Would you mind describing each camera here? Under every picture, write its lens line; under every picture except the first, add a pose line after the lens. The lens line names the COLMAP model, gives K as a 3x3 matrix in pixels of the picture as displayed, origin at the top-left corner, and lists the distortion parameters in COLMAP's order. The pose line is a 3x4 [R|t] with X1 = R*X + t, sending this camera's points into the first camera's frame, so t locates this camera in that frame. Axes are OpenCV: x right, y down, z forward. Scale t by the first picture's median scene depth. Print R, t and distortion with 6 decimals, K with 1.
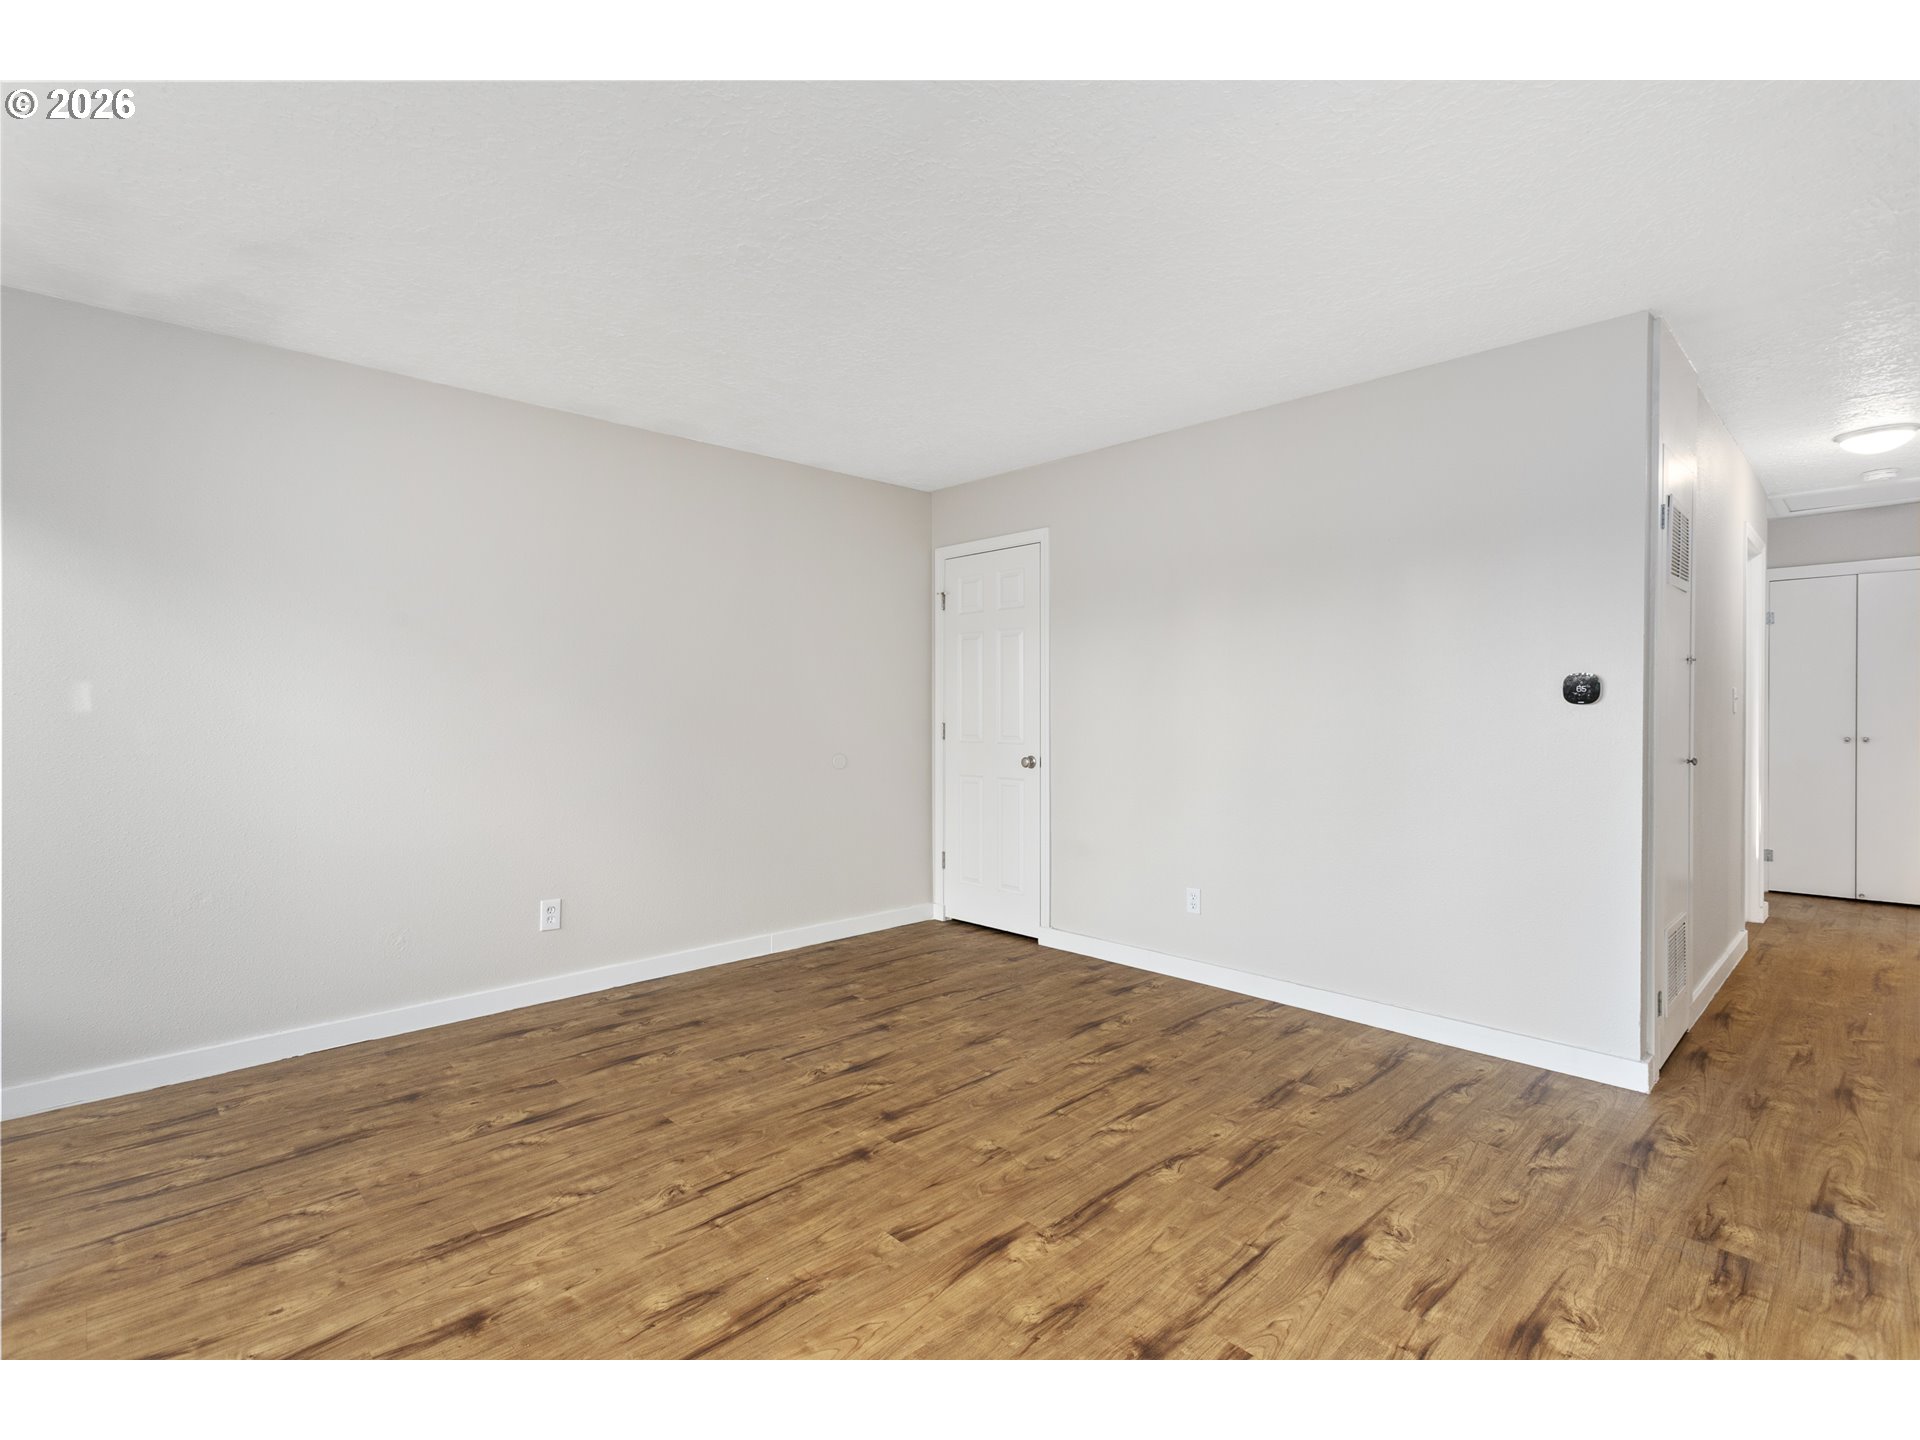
lens RADIAL K [[883.2, 0, 960.0], [0, 883.2, 720.0], [0, 0, 1]] dist [0.001466, 0.000569]
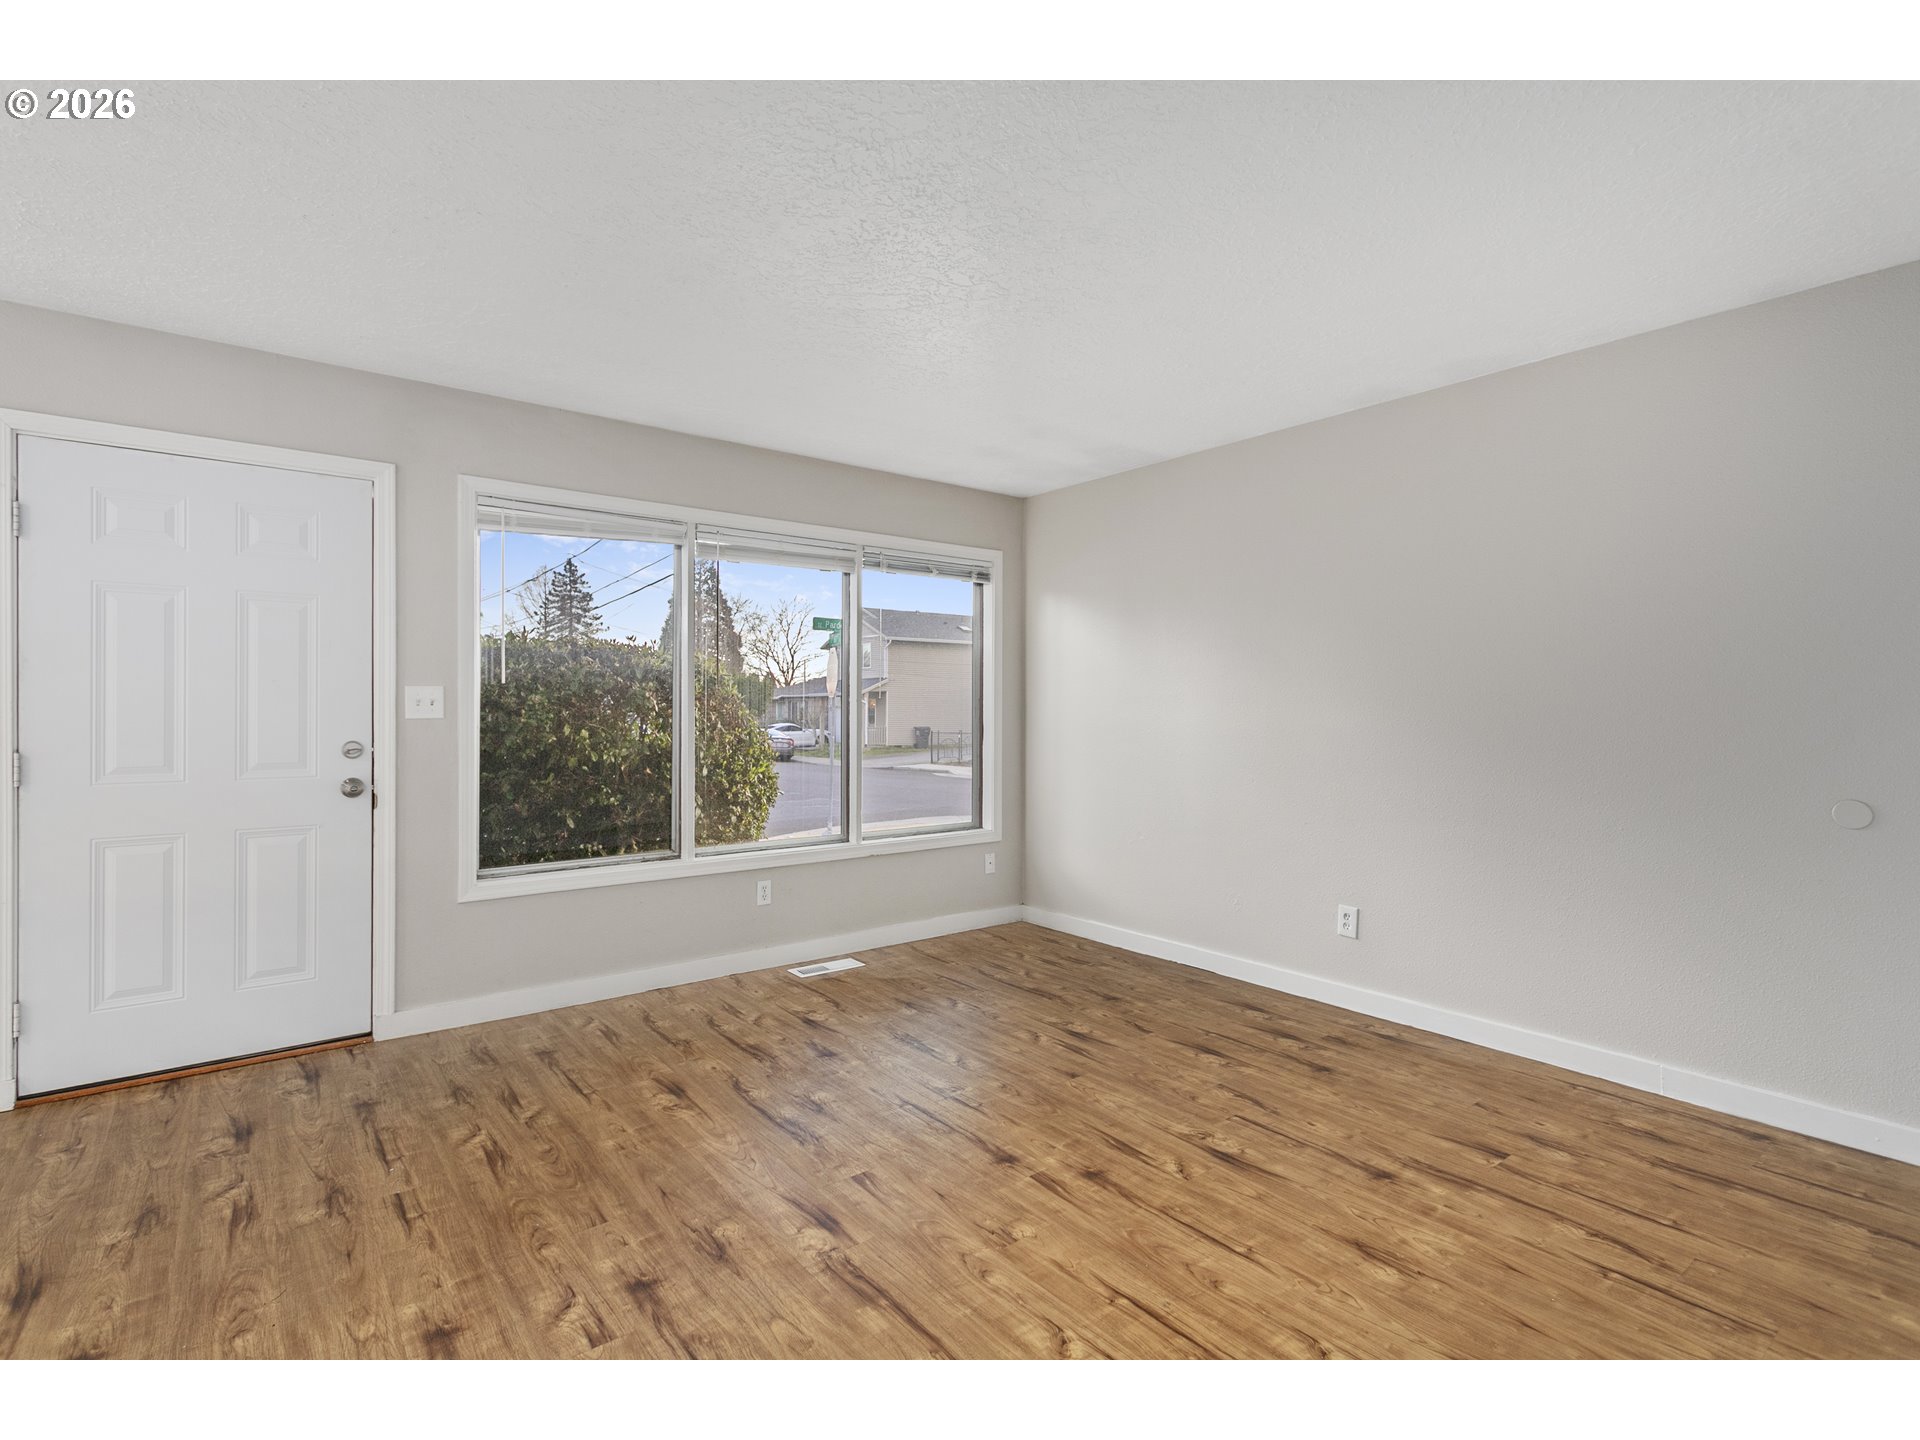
lens RADIAL K [[924.6, 0, 983.9], [0, 924.6, 699.6], [0, 0, 1]] dist [0.000282, 0.000417]
pose [[-0.072914, -0.006710, -0.997316, 0.894809], [-0.014509, 0.999879, -0.005666, -0.024146], [0.997233, 0.014057, -0.073002, 0.989256]]
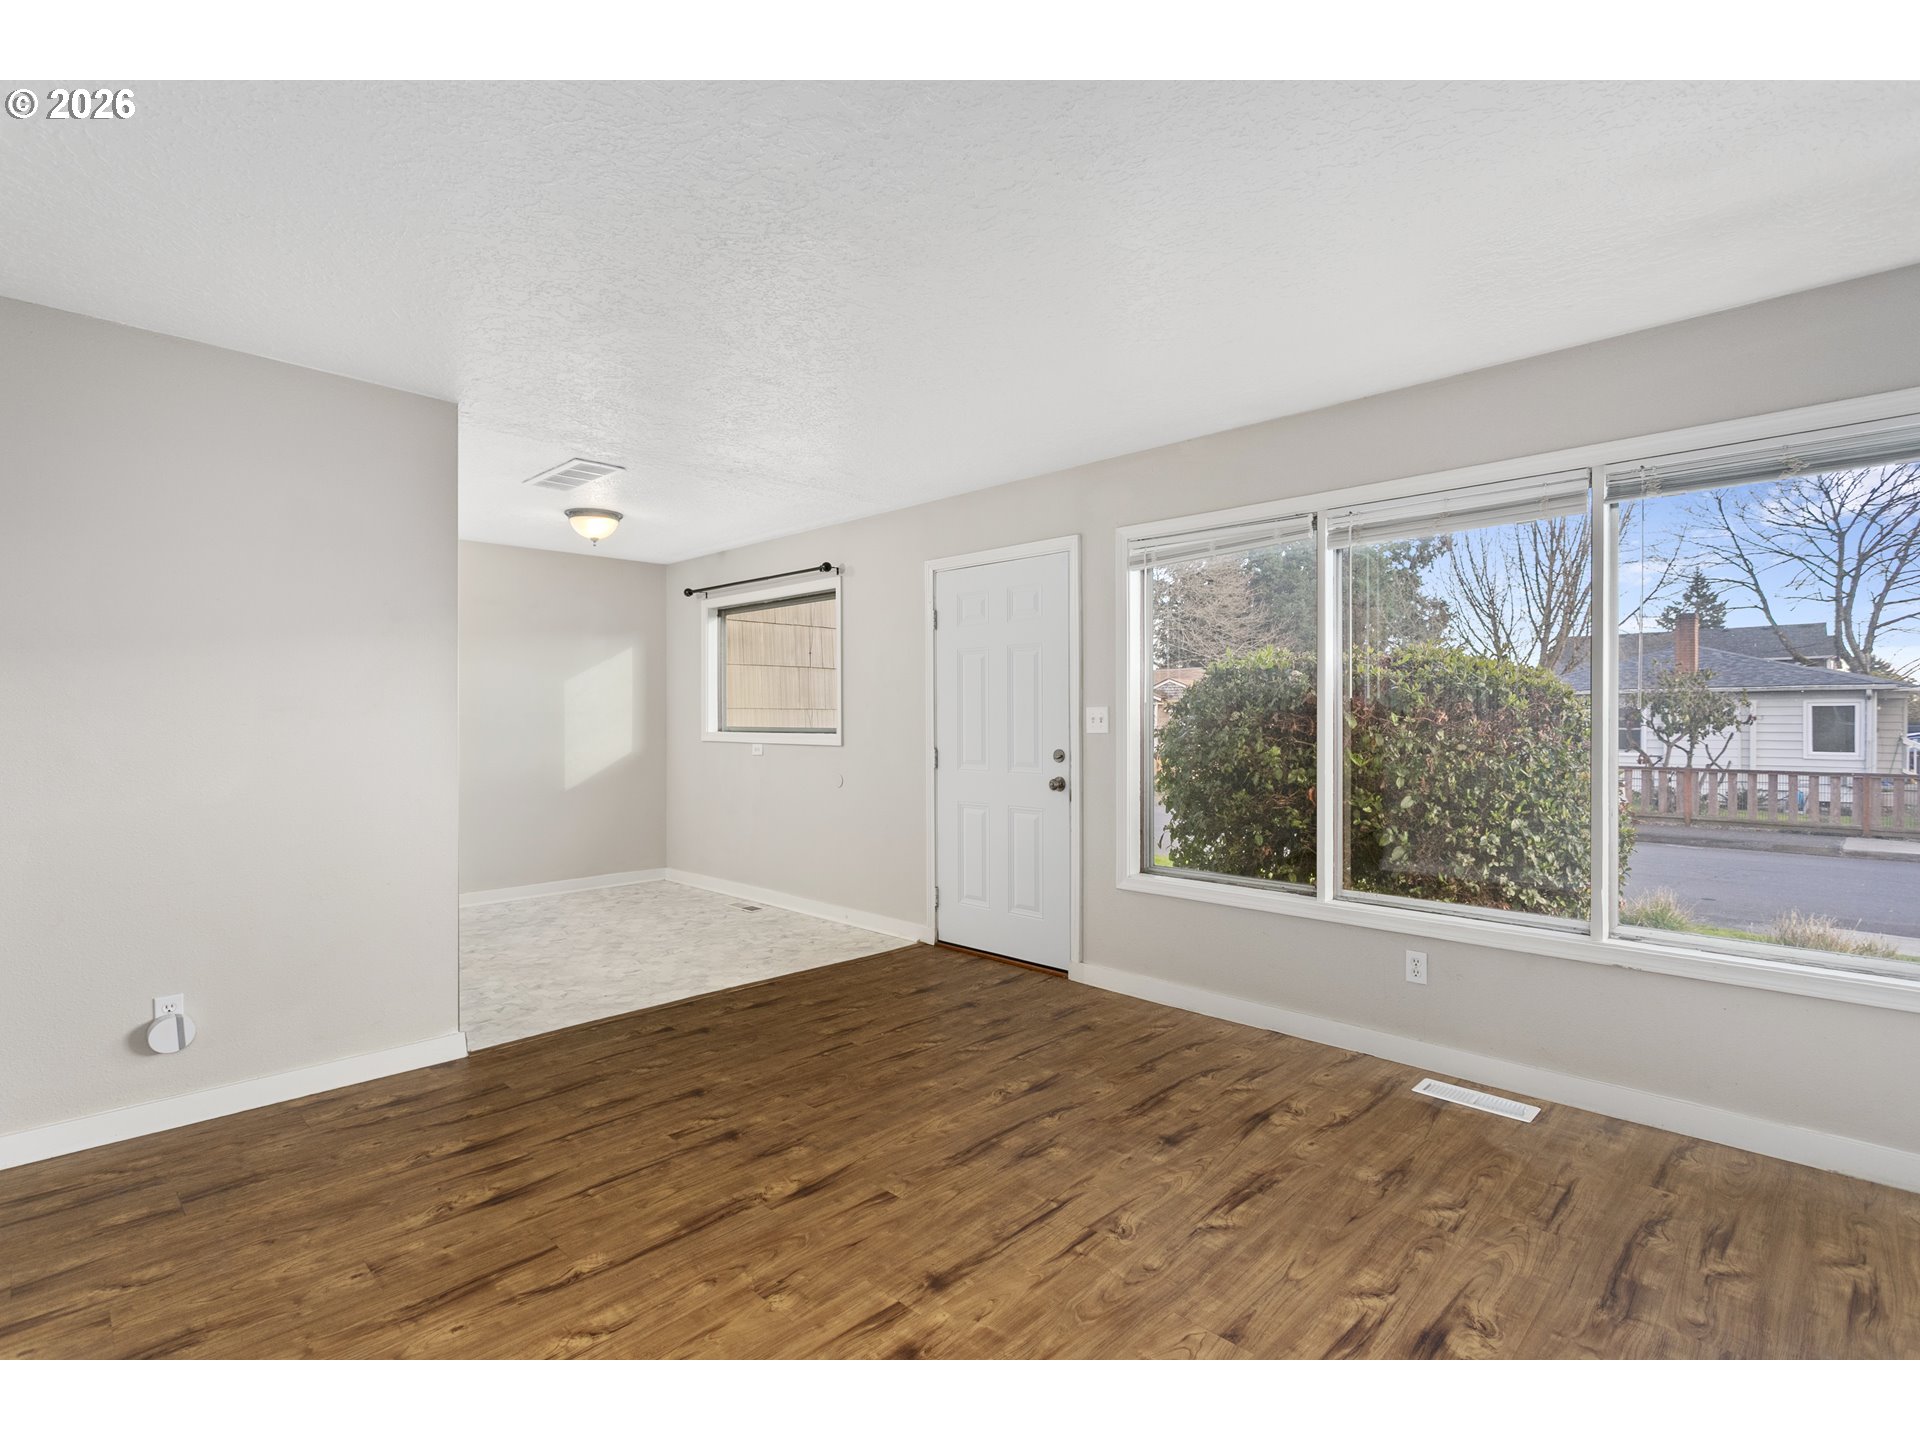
lens RADIAL K [[943.1, 0, 960.0], [0, 943.1, 720.0], [0, 0, 1]] dist [-0.000243, 0.000640]
pose [[-0.999701, 0.004103, -0.024093, -0.107289], [0.003735, 0.999876, 0.015299, -0.042319], [0.024153, 0.015204, -0.999593, 1.771787]]
